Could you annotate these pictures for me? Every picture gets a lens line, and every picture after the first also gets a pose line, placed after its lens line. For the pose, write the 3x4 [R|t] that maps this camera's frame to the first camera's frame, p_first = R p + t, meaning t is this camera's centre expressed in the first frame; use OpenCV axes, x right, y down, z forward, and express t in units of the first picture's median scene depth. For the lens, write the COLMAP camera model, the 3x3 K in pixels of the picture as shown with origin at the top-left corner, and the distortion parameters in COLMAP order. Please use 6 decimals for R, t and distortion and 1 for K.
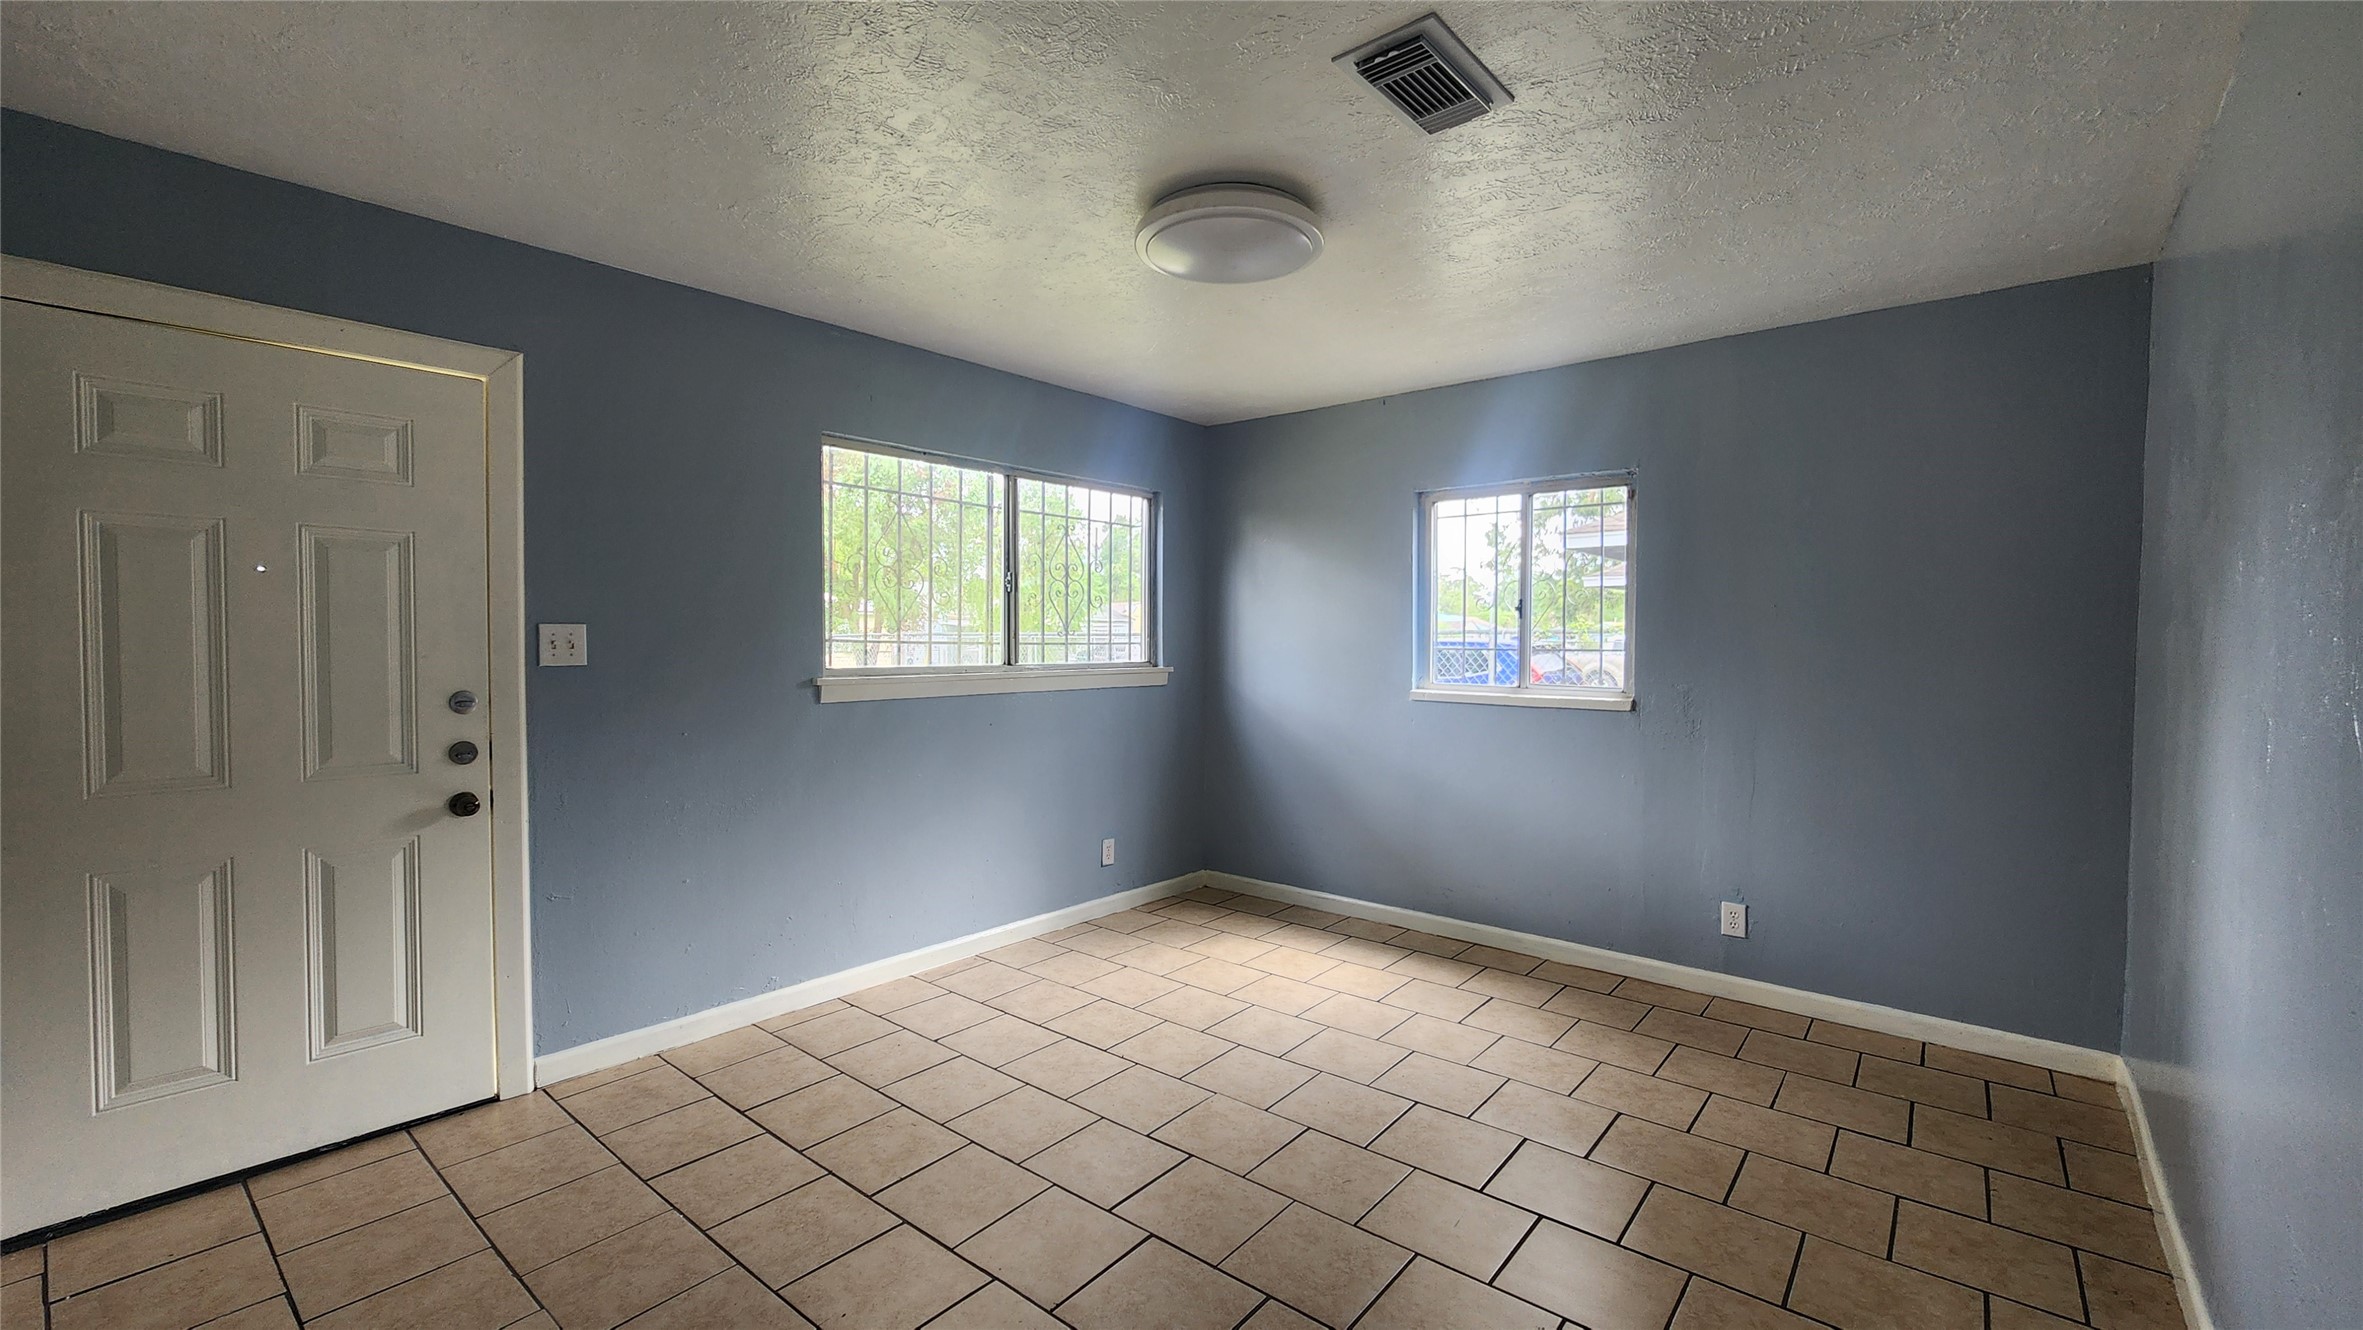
lens RADIAL K [[964.8, 0, 1188.3], [0, 964.8, 661.0], [0, 0, 1]] dist [-0.000458, 0.000879]
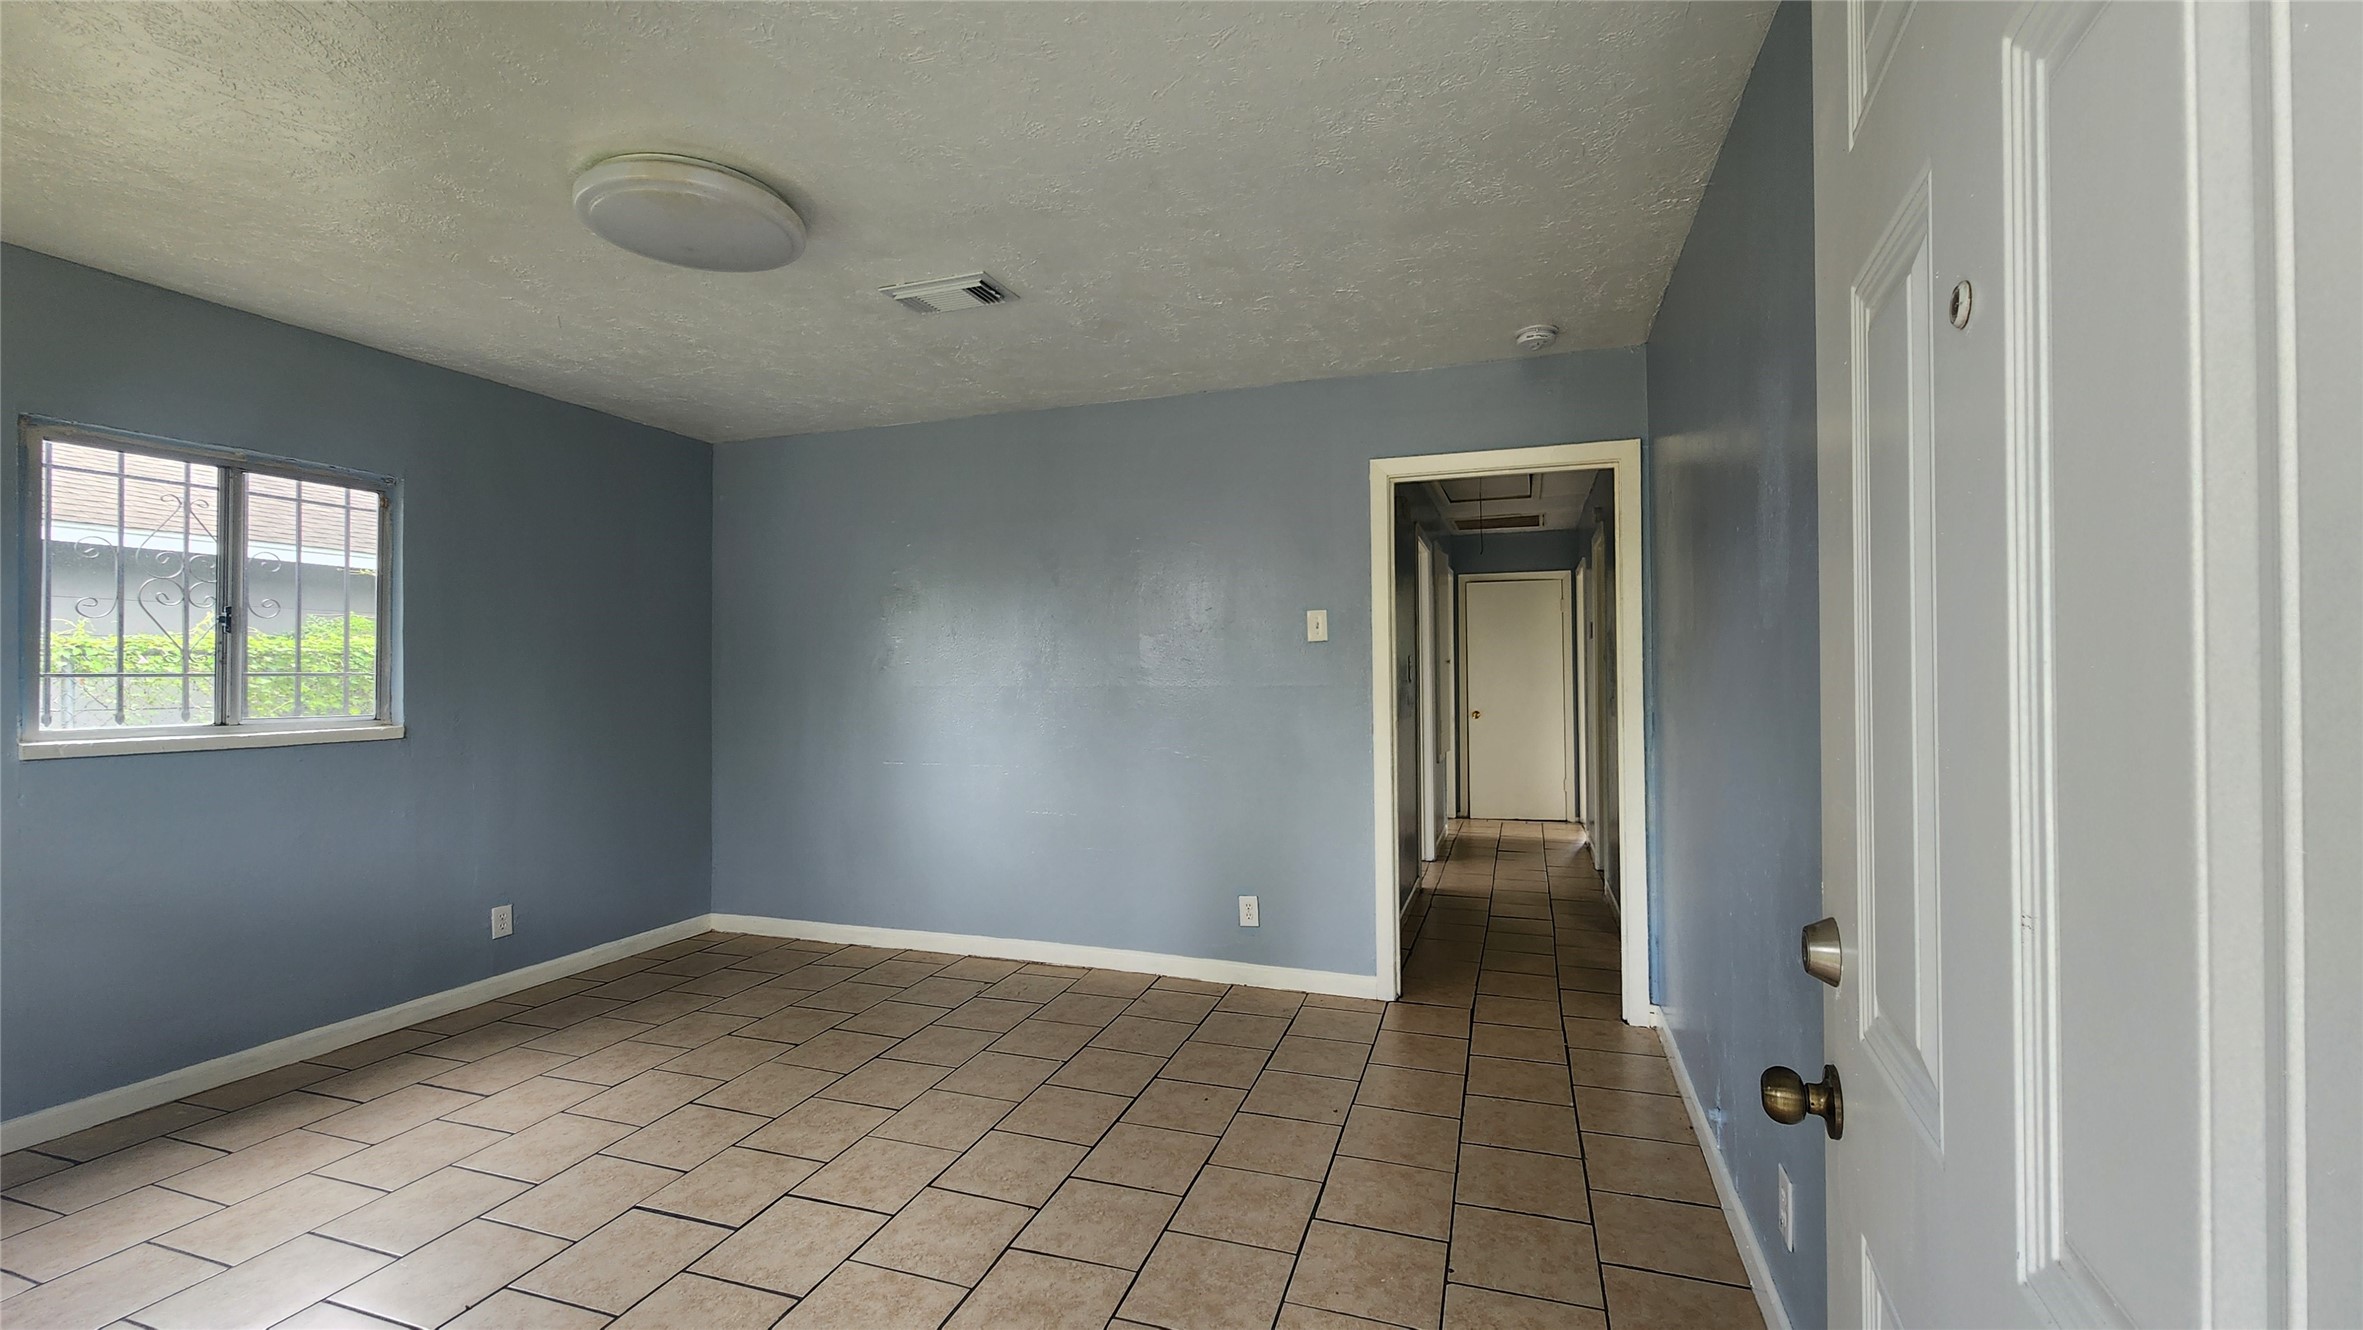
lens RADIAL K [[964.8, 0, 1187.6], [0, 964.8, 661.8], [0, 0, 1]] dist [-0.000458, 0.000879]
pose [[-0.351649, 0.003767, 0.936124, -0.710945], [0.026102, 0.999643, 0.005782, -0.008094], [-0.935768, 0.026468, -0.351621, 0.651533]]
